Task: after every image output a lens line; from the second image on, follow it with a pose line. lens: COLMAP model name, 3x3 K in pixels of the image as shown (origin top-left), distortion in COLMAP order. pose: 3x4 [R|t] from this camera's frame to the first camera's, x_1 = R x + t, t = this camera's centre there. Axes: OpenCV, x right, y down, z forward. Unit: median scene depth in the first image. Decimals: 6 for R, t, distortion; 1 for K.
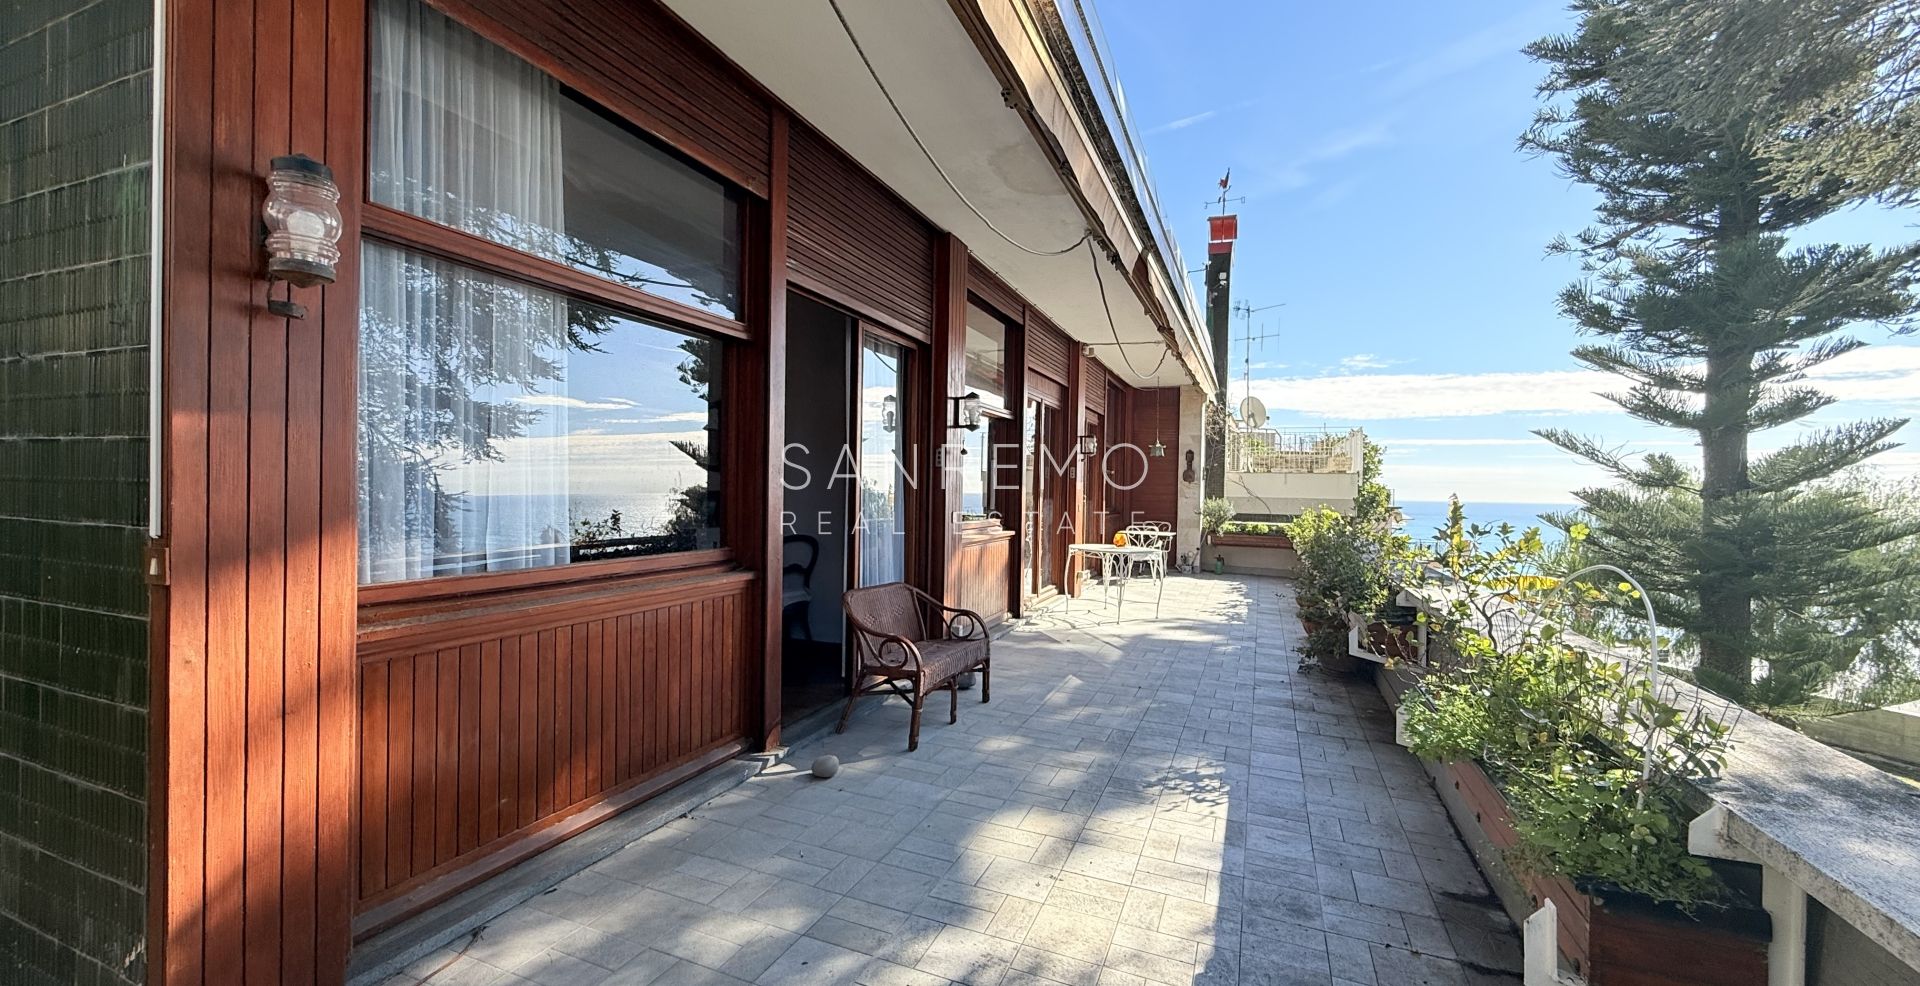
lens RADIAL K [[764.6, 0, 943.5], [0, 764.6, 492.4], [0, 0, 1]] dist [-0.000879, -0.000597]
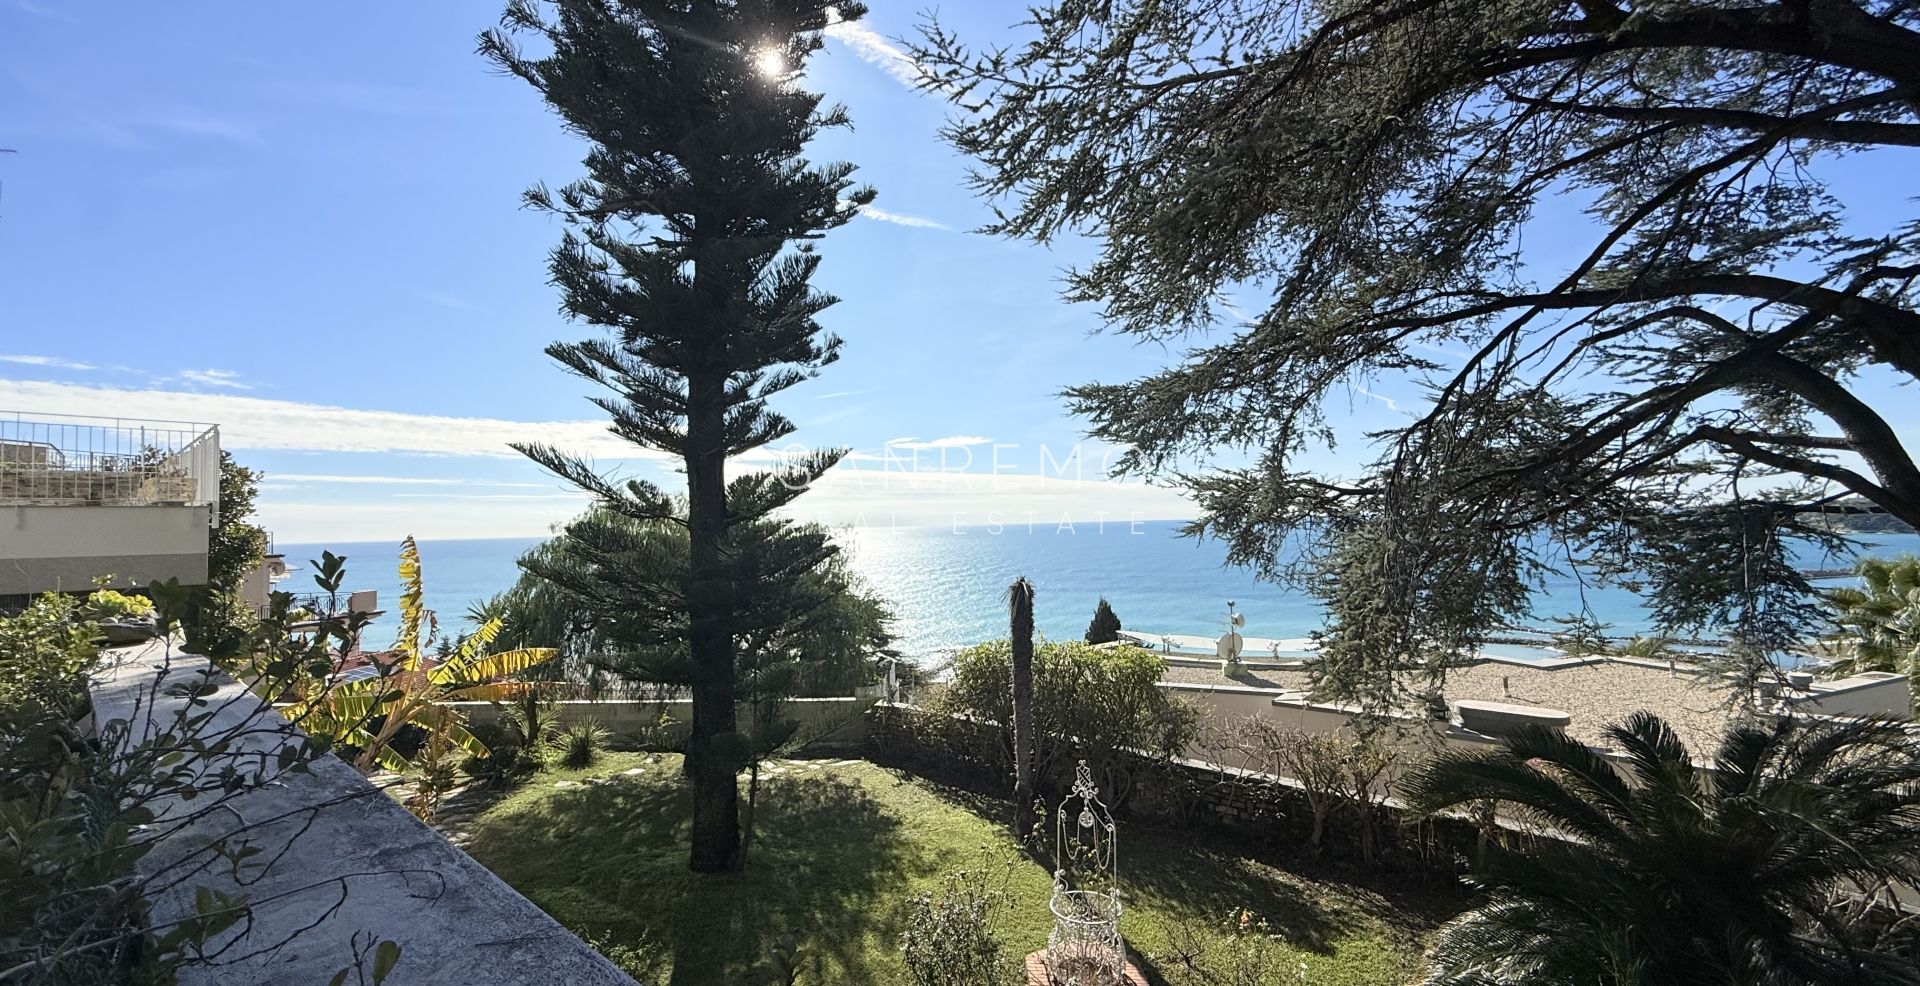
lens RADIAL K [[764.6, 0, 955.8], [0, 764.6, 493.4], [0, 0, 1]] dist [-0.000879, -0.000597]
pose [[0.297421, 0.012523, 0.954664, 0.234743], [0.034613, 0.999115, -0.023890, -0.003746], [-0.954119, 0.040149, 0.296725, 0.430629]]
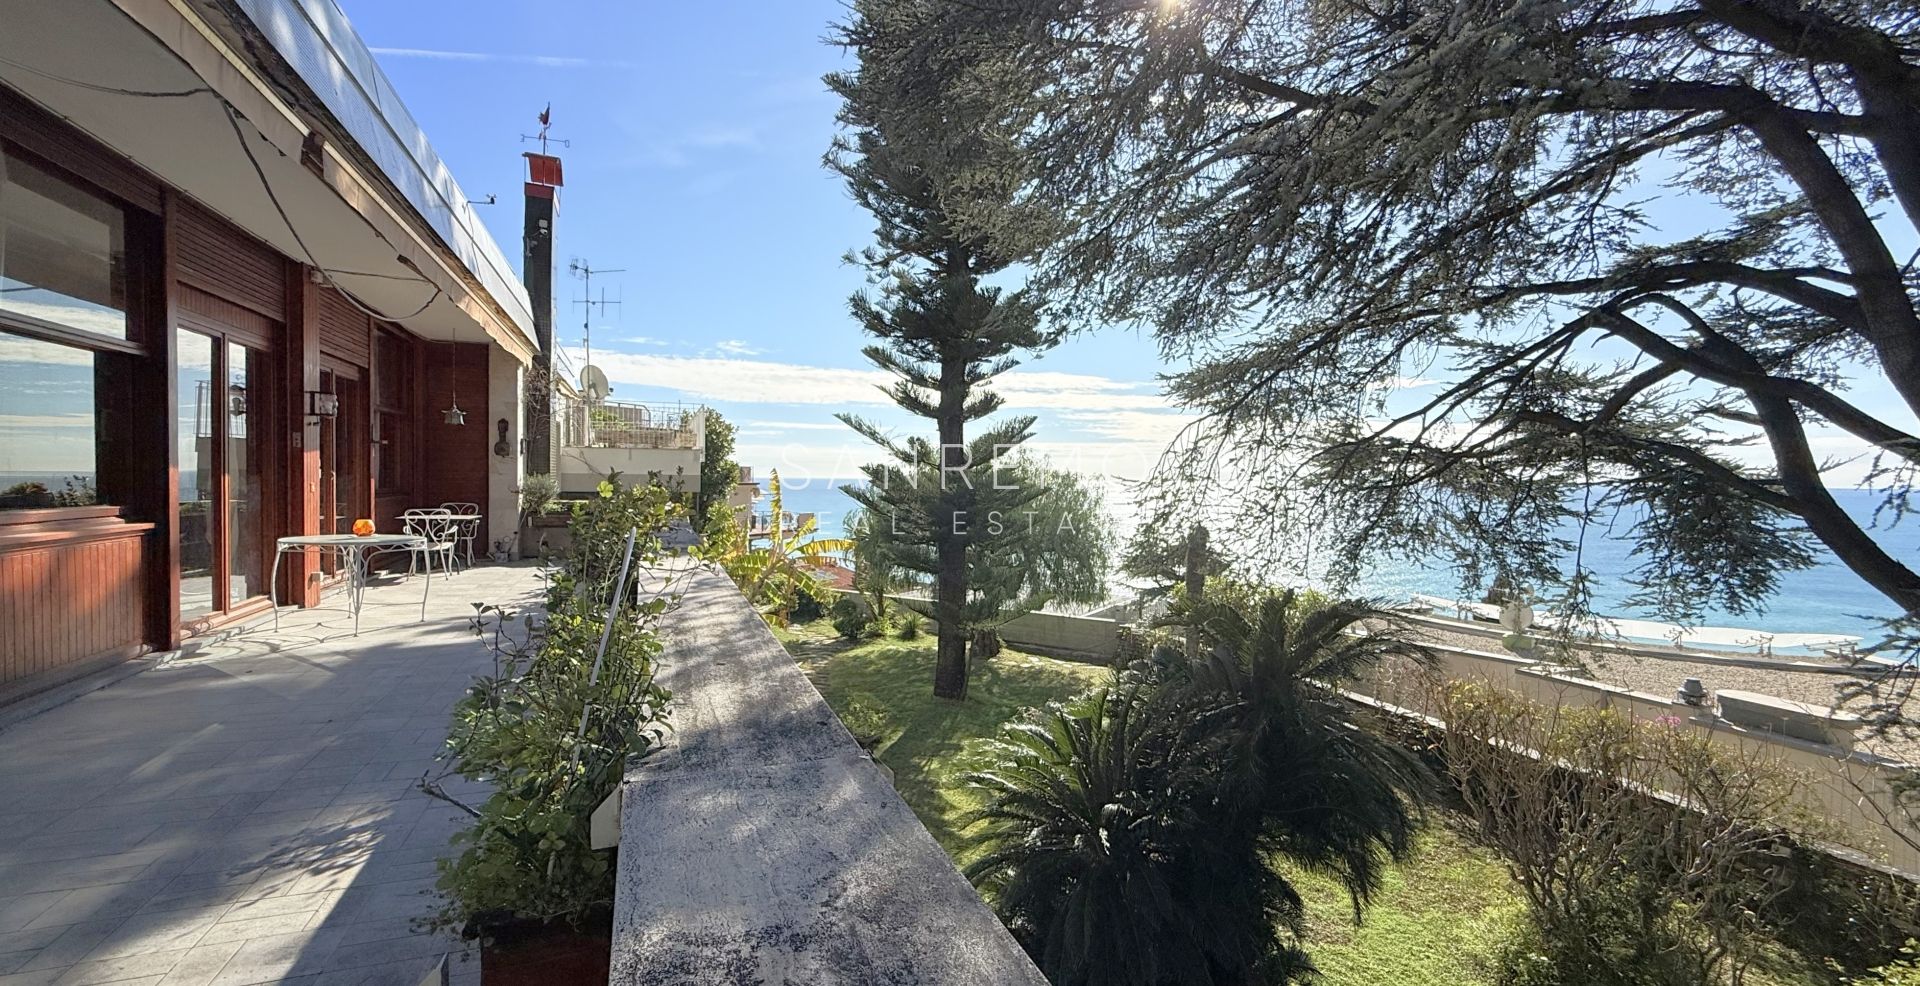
lens RADIAL K [[791.9, 0, 951.3], [0, 791.9, 493.4], [0, 0, 1]] dist [-0.009745, 0.000493]
pose [[0.721988, -0.024265, 0.691480, 0.071684], [0.004982, 0.999541, 0.029874, 0.004607], [-0.691887, -0.018124, 0.721778, 0.008579]]
